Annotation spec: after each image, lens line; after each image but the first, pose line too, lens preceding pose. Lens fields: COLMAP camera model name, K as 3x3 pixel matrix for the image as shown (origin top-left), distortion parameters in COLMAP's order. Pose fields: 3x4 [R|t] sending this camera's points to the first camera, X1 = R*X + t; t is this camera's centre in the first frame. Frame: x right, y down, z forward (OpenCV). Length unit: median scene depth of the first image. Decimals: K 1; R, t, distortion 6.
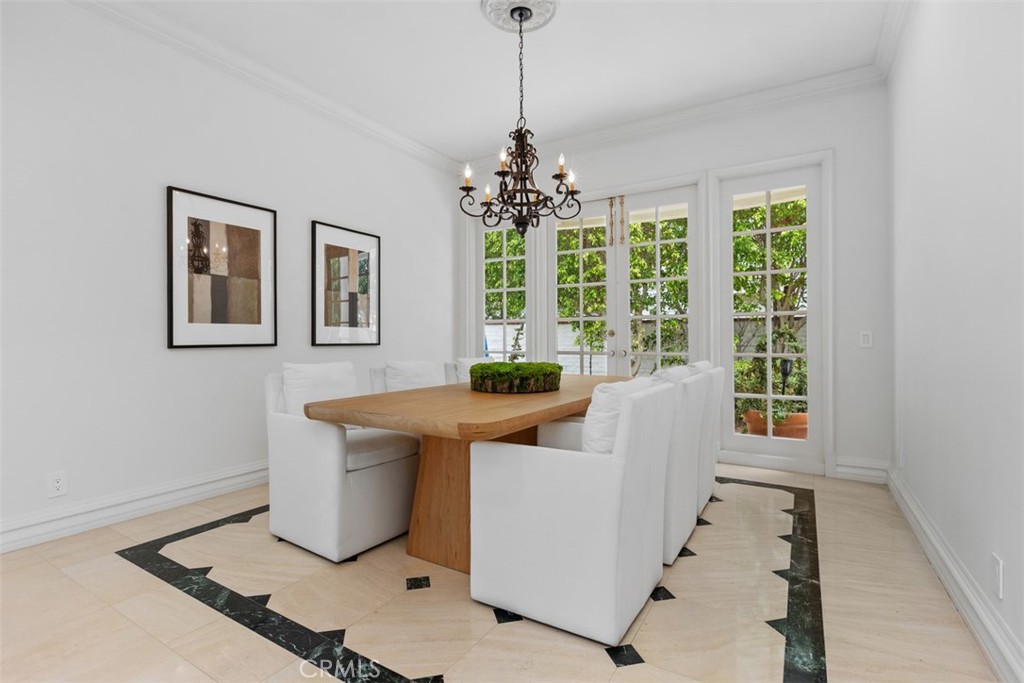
lens RADIAL K [[467.0, 0, 511.8], [0, 467.0, 334.5], [0, 0, 1]] dist [-0.000560, -0.005417]
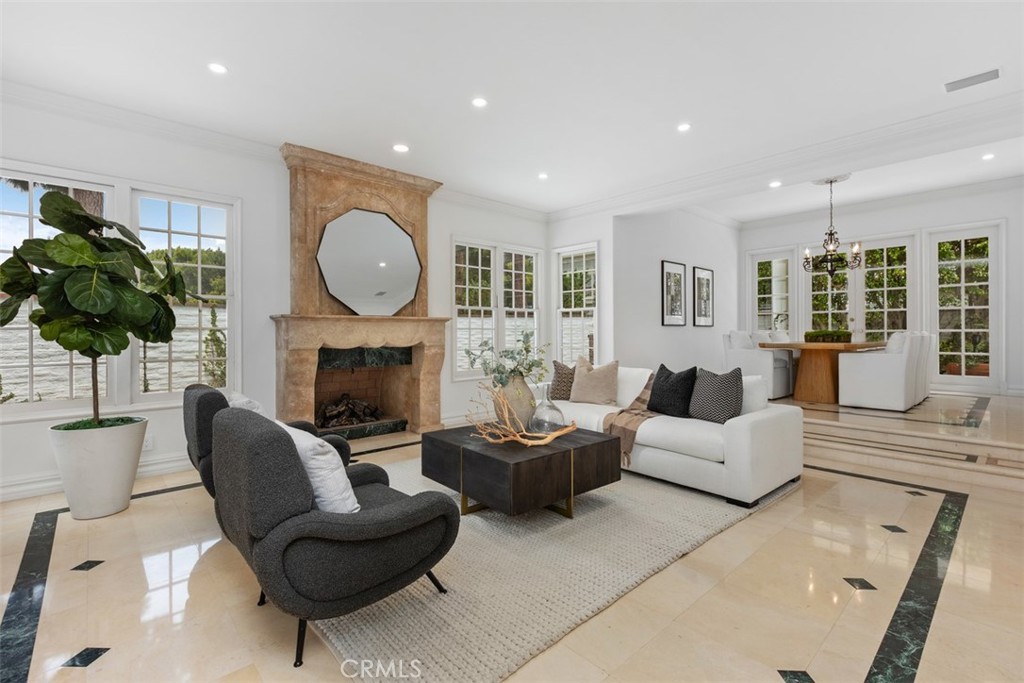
lens RADIAL K [[460.3, 0, 505.2], [0, 460.3, 338.0], [0, 0, 1]] dist [-0.003463, -0.000091]
pose [[0.959950, -0.005433, -0.280118, -0.722815], [0.008749, 0.999906, 0.010588, 0.044109], [0.280034, -0.012615, 0.959907, -1.332082]]
